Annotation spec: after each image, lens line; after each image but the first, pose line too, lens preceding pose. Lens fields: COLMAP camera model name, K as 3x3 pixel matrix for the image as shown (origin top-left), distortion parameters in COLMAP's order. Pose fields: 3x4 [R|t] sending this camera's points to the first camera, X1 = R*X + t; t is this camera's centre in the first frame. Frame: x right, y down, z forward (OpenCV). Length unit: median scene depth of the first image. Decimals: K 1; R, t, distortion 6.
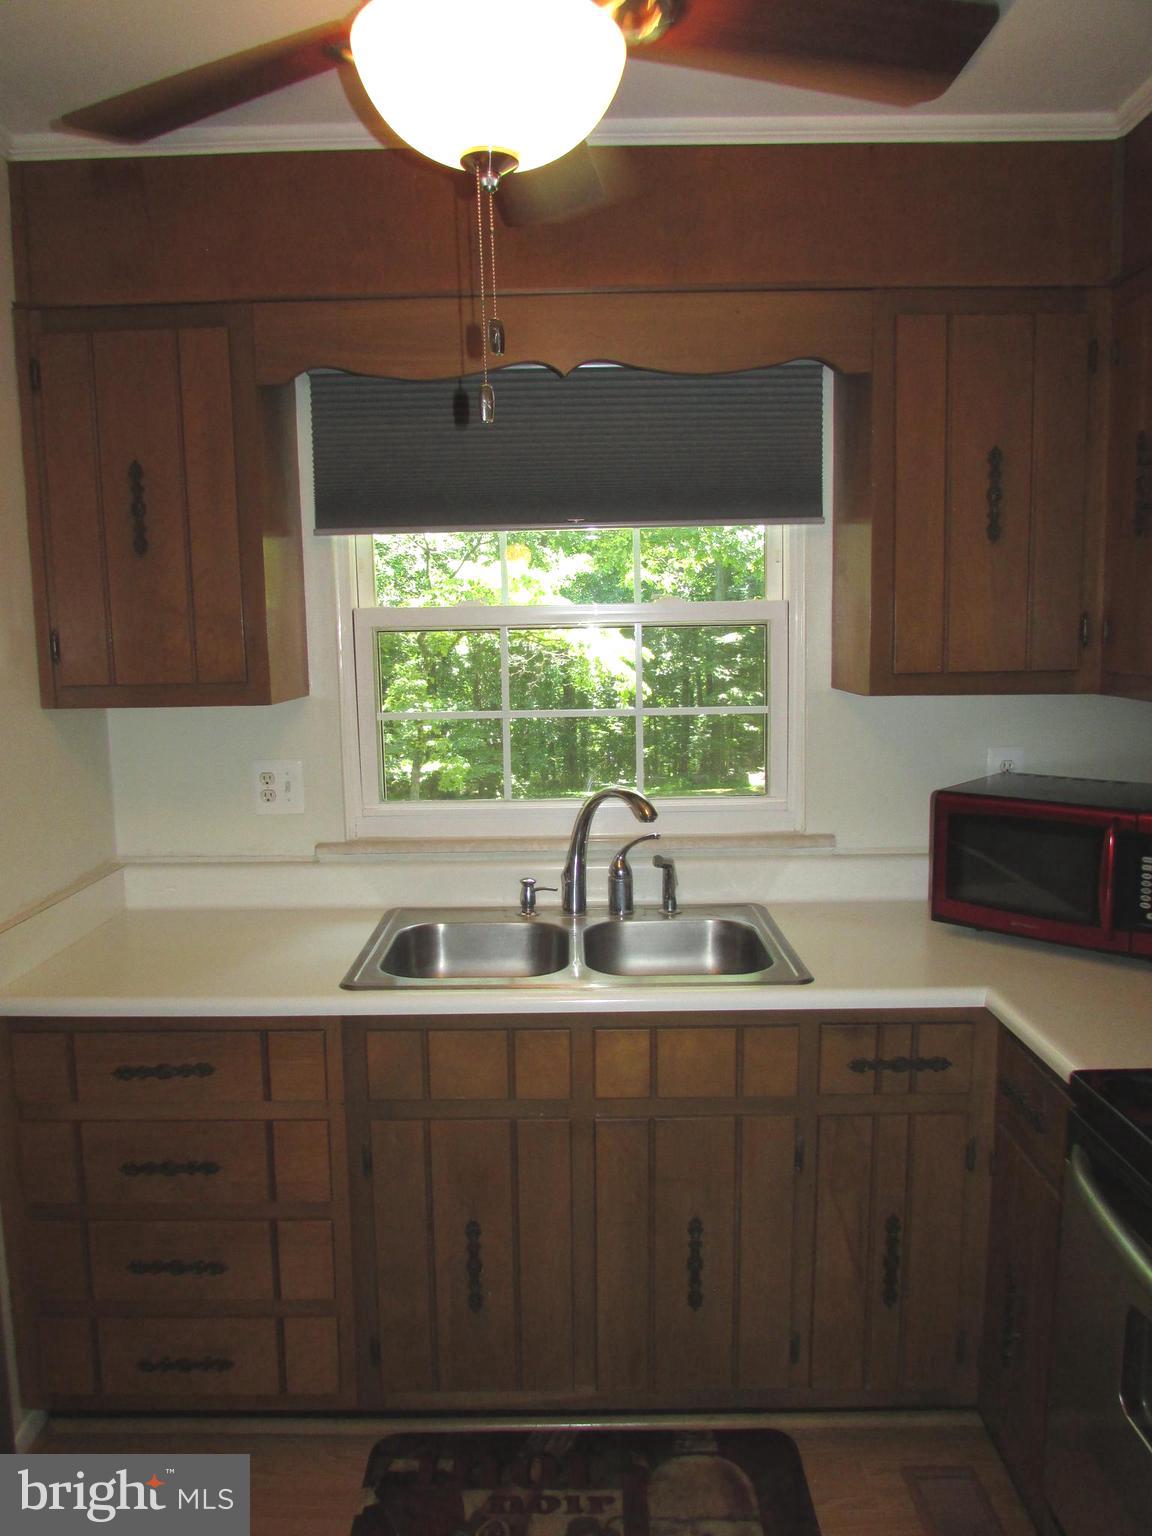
lens RADIAL K [[1087.7, 0, 552.0], [0, 1087.7, 761.7], [0, 0, 1]] dist [-0.046576, 0.030075]
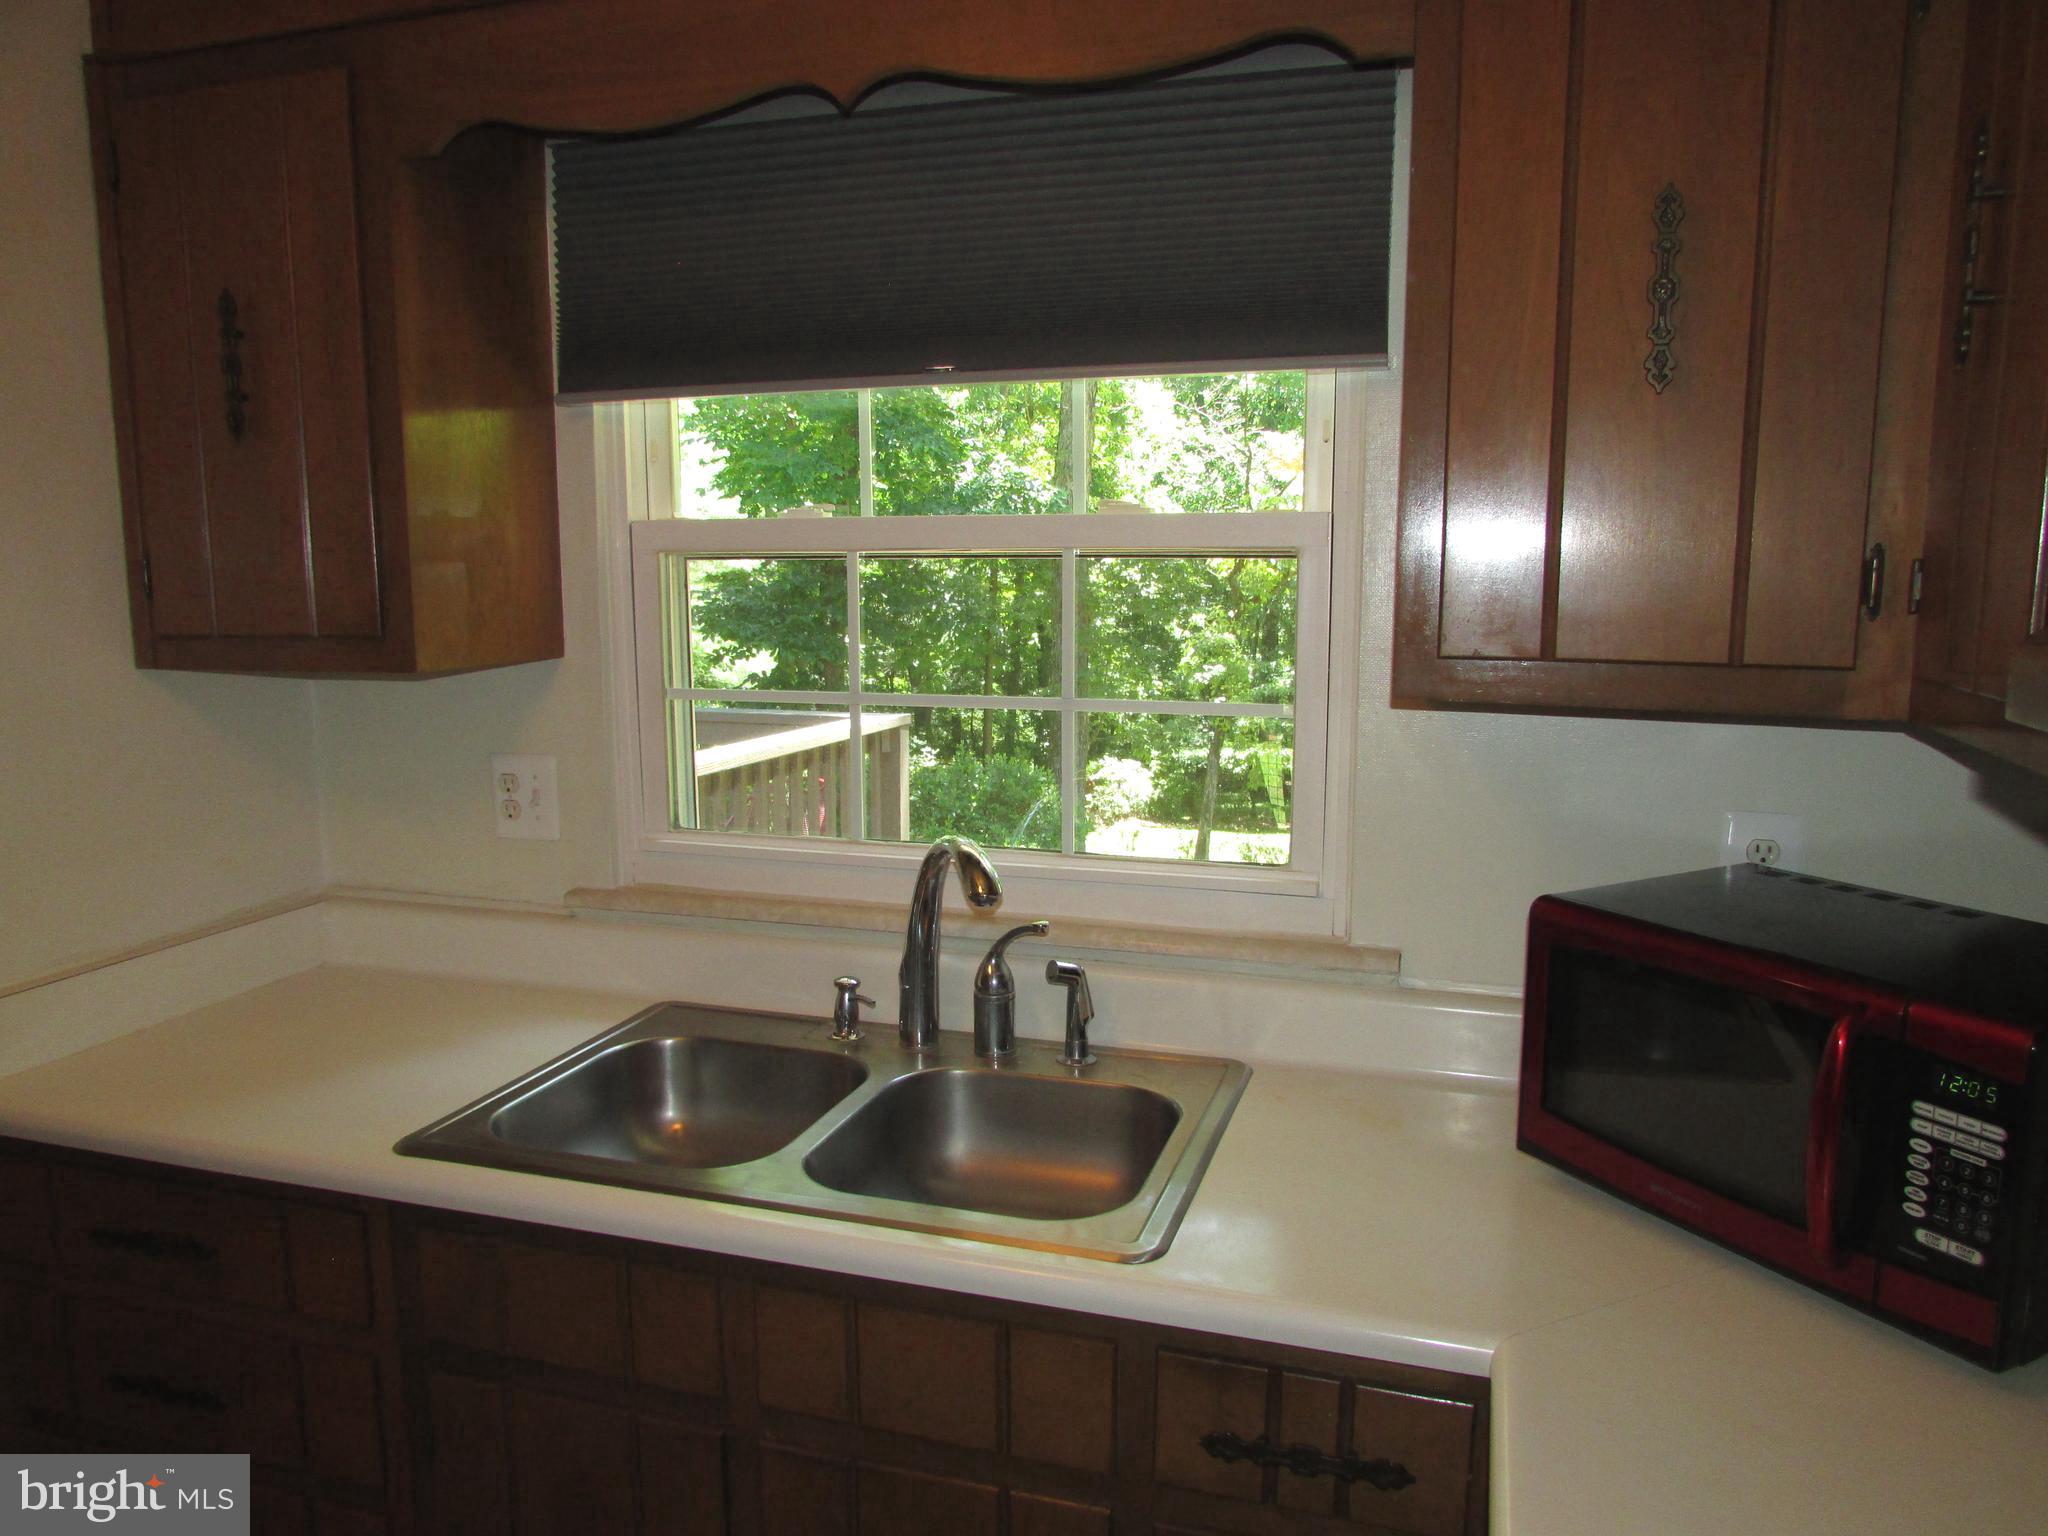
lens RADIAL K [[1450.3, 0, 1024.0], [0, 1450.3, 768.0], [0, 0, 1]] dist [-0.046576, 0.030075]
pose [[0.956321, 0.056400, -0.286826, 0.294221], [-0.047756, 0.998172, 0.037052, -0.042383], [0.288392, -0.021736, 0.957266, 0.274507]]
